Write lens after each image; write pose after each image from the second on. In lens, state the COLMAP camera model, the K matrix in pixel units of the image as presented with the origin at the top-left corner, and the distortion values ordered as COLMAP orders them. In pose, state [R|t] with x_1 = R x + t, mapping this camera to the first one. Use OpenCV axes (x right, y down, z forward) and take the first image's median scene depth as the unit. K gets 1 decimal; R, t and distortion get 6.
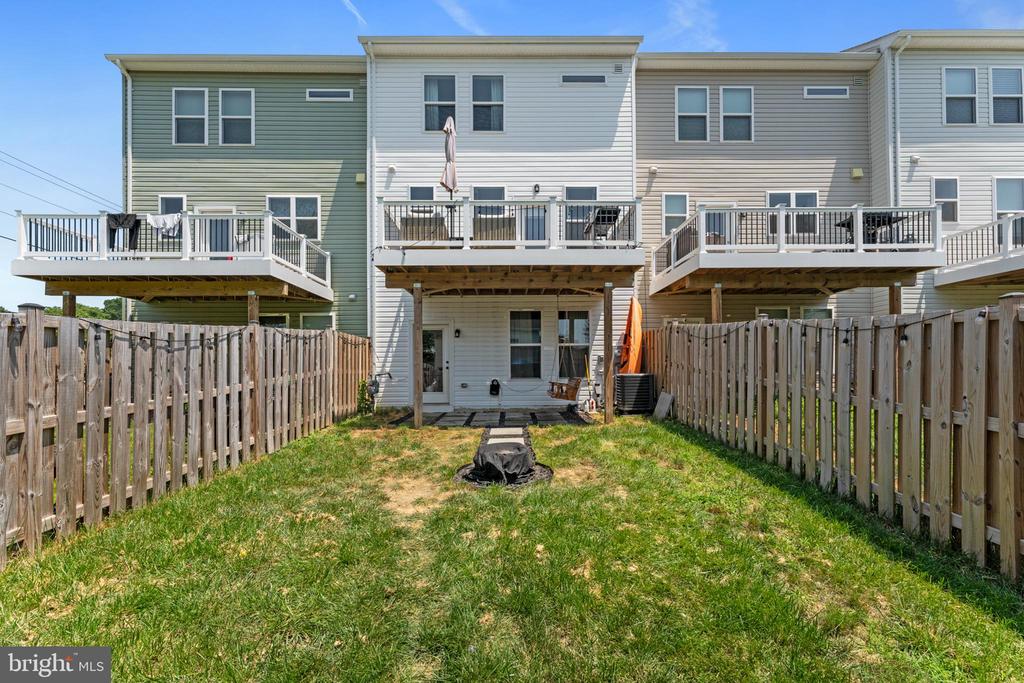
lens RADIAL K [[410.6, 0, 469.4], [0, 410.6, 375.3], [0, 0, 1]] dist [0.001483, 0.000081]
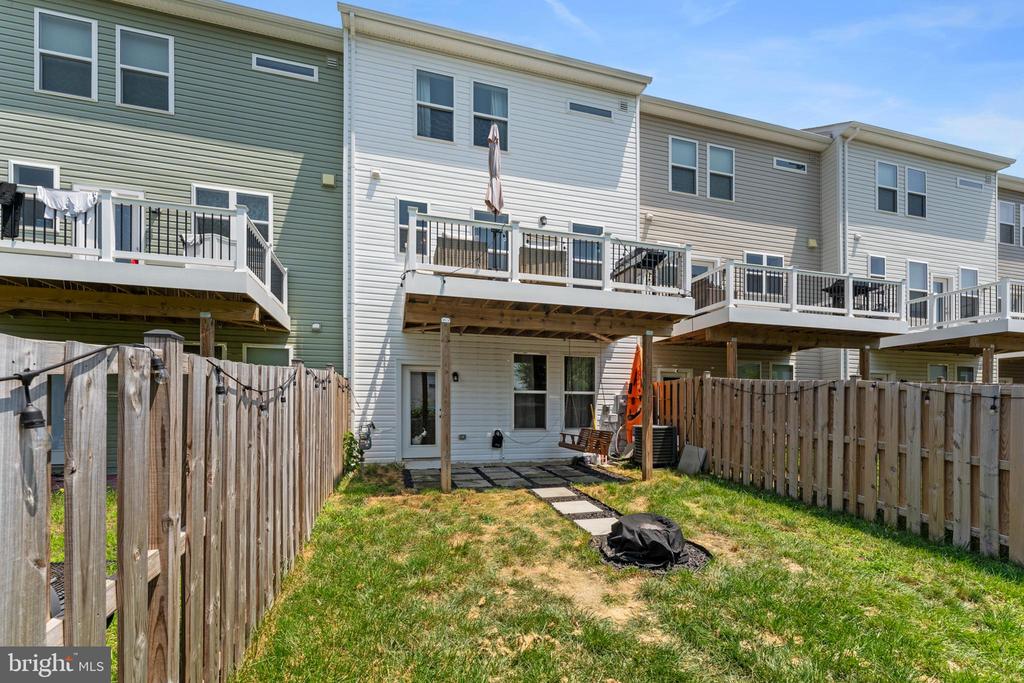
lens RADIAL K [[445.4, 0, 535.4], [0, 445.4, 423.8], [0, 0, 1]] dist [0.001200, 0.000134]
pose [[0.963175, 0.004148, 0.268843, -0.117575], [-0.005808, 0.999969, 0.005382, -0.009083], [-0.268813, -0.006746, 0.963169, 0.048854]]
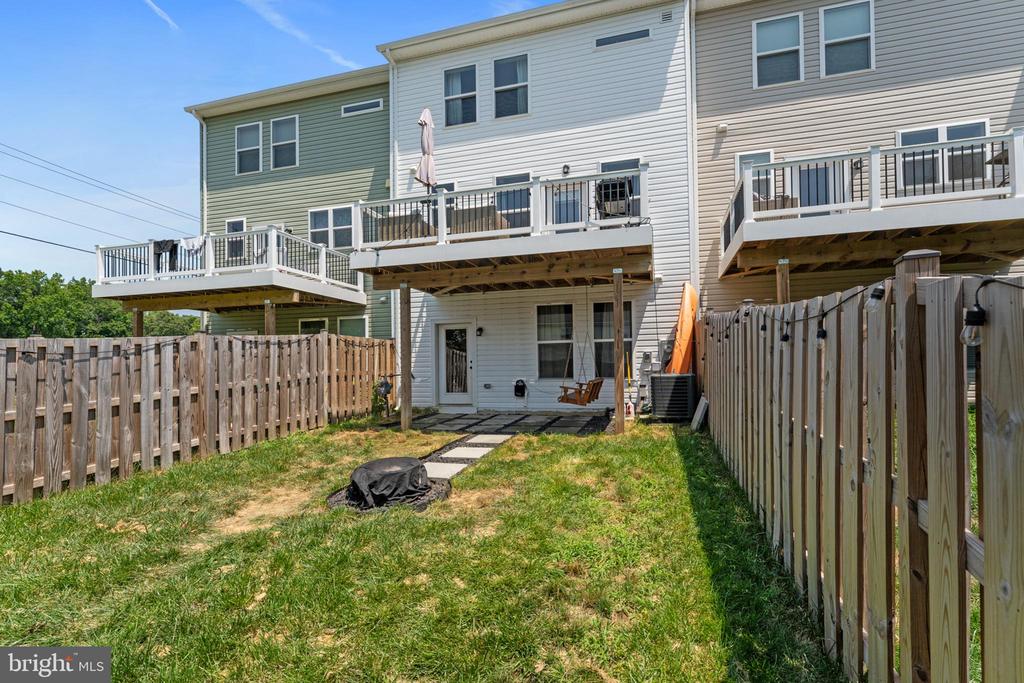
lens RADIAL K [[411.9, 0, 431.4], [0, 411.9, 369.7], [0, 0, 1]] dist [0.001414, 0.000192]
pose [[0.962385, -0.006098, -0.271622, 0.122396], [0.004183, 0.999962, -0.007627, -0.006577], [0.271659, 0.006204, 0.962374, 0.045083]]
